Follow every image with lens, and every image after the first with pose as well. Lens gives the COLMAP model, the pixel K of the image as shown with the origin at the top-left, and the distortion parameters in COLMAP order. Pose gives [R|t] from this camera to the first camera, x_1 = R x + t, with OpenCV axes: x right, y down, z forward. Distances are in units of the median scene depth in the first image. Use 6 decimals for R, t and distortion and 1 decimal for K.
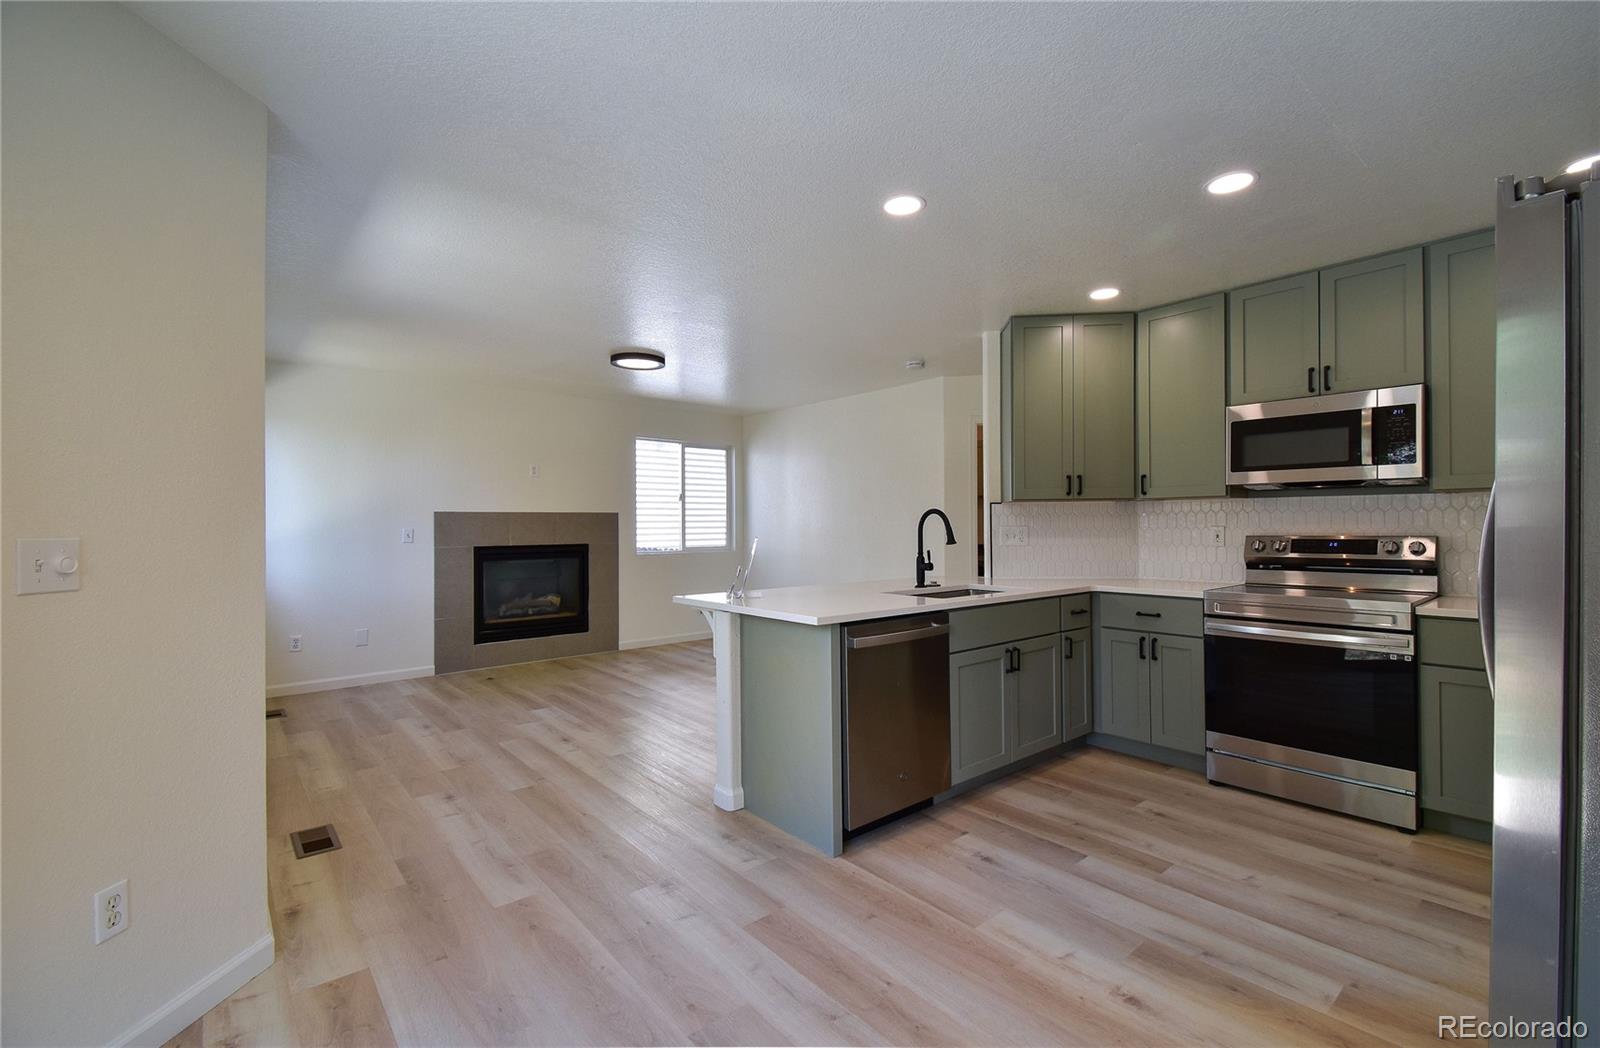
lens RADIAL K [[689.7, 0, 812.5], [0, 689.7, 535.8], [0, 0, 1]] dist [0.044595, -0.019968]
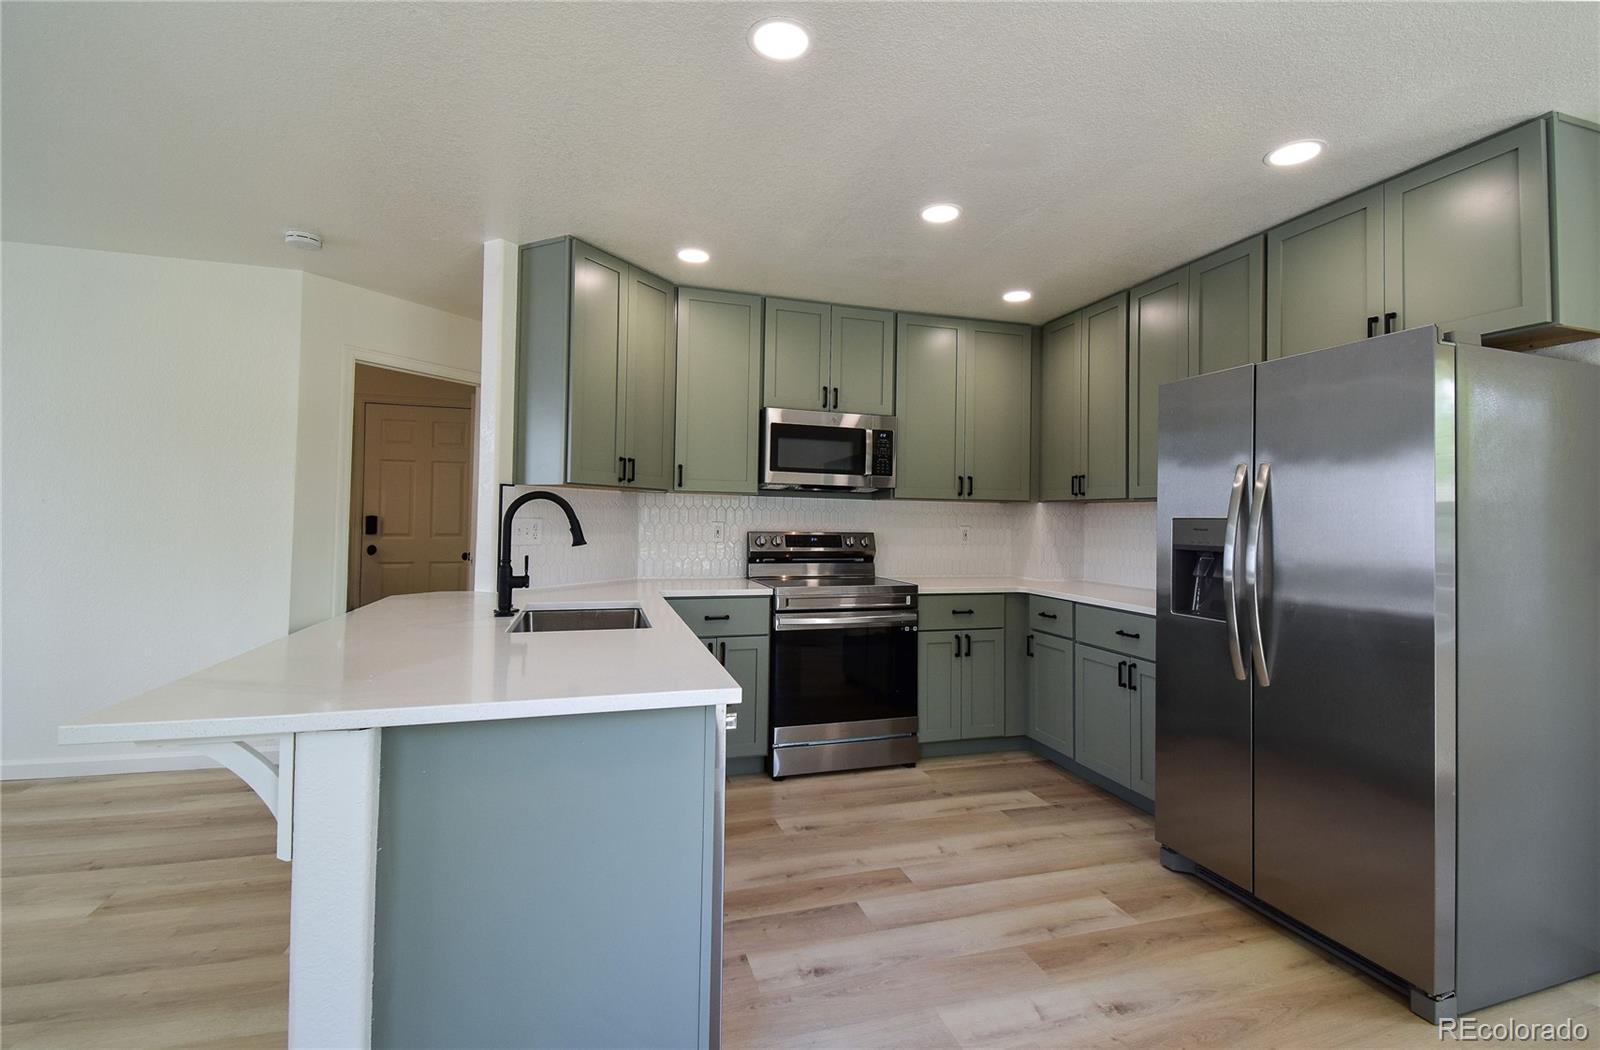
lens RADIAL K [[724.5, 0, 813.9], [0, 724.5, 503.4], [0, 0, 1]] dist [0.036408, -0.022828]
pose [[0.393220, 0.034073, 0.918813, -0.251621], [-0.007908, 0.999401, -0.033677, -0.004731], [-0.919410, 0.005977, 0.393254, 0.358553]]
